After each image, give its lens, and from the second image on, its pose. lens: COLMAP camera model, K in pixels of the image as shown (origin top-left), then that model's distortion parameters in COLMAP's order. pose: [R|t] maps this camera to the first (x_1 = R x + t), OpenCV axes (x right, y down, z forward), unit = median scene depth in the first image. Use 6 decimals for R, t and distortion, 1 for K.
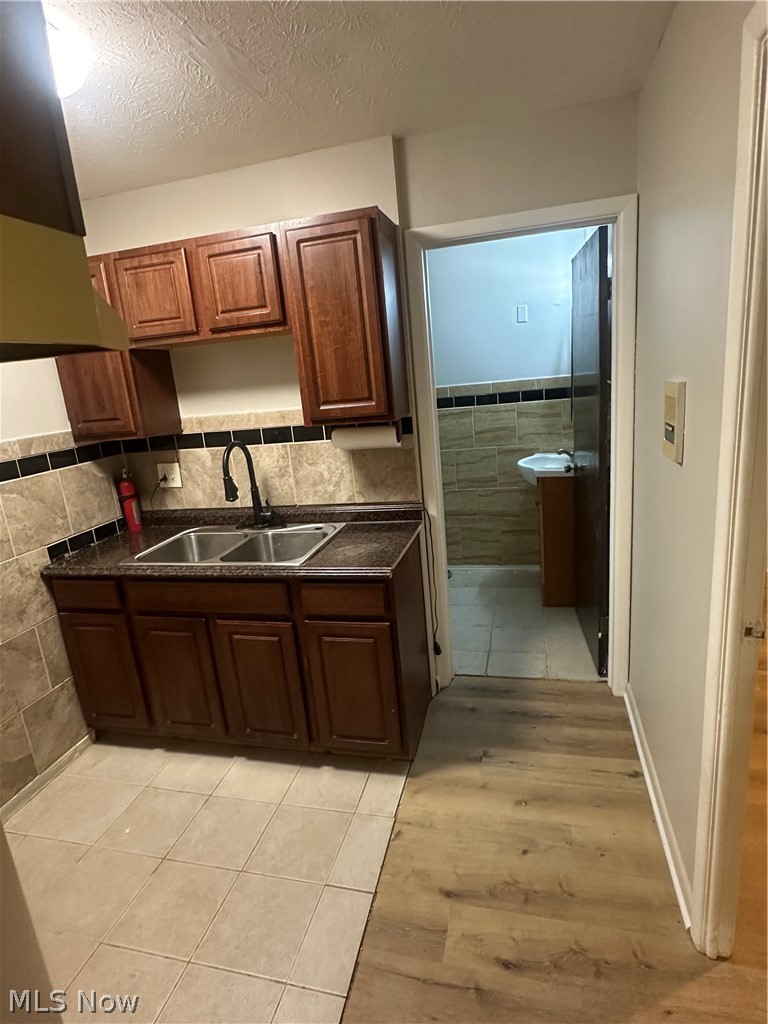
lens RADIAL K [[558.3, 0, 383.3], [0, 558.3, 513.8], [0, 0, 1]] dist [-0.005446, 0.001398]
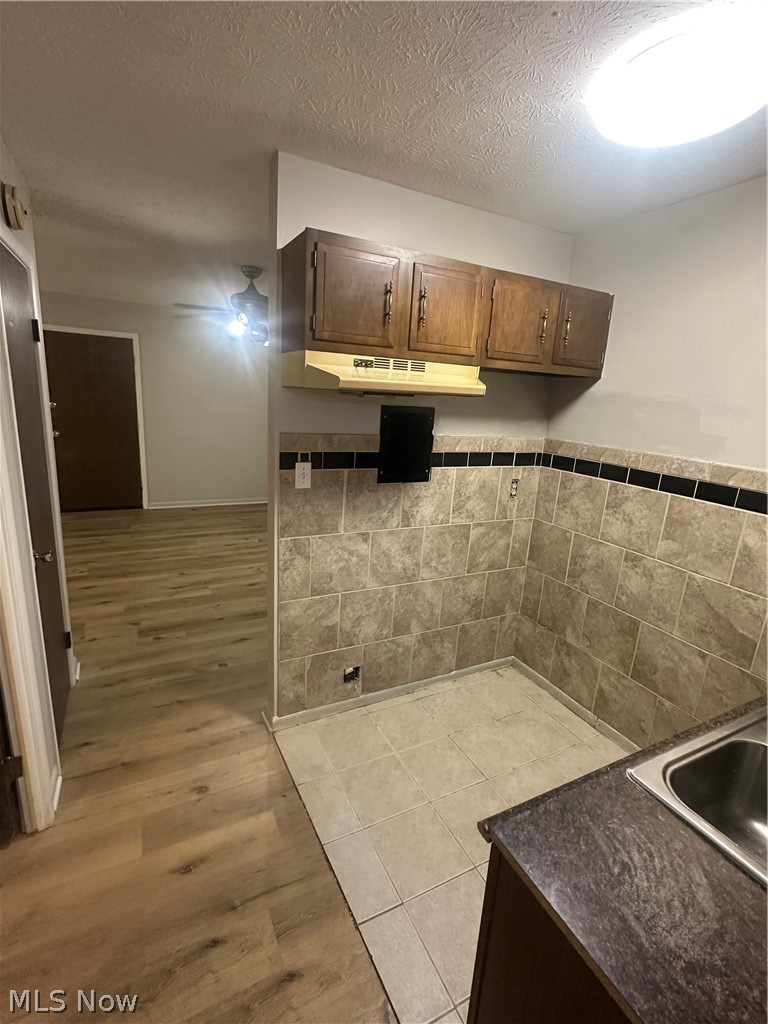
lens RADIAL K [[474.0, 0, 381.8], [0, 474.0, 511.4], [0, 0, 1]] dist [-0.004510, 0.000835]
pose [[-0.748554, 0.205097, -0.630557, 0.256868], [-0.157907, 0.868463, 0.469934, -0.290961], [0.643998, 0.451340, -0.617705, 0.927459]]
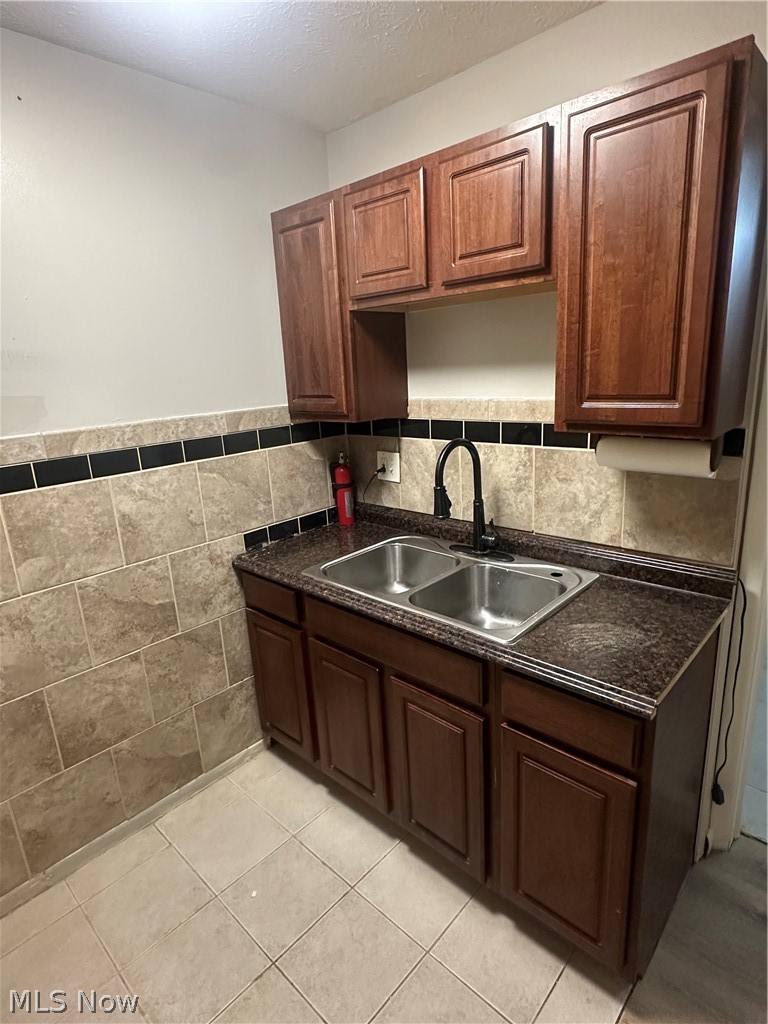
lens RADIAL K [[558.3, 0, 382.3], [0, 558.3, 512.2], [0, 0, 1]] dist [-0.005446, 0.001398]
pose [[0.876650, 0.165214, -0.451873, -0.005261], [-0.141957, 0.986202, 0.085175, -0.088435], [0.459710, -0.010523, 0.888007, 0.318045]]
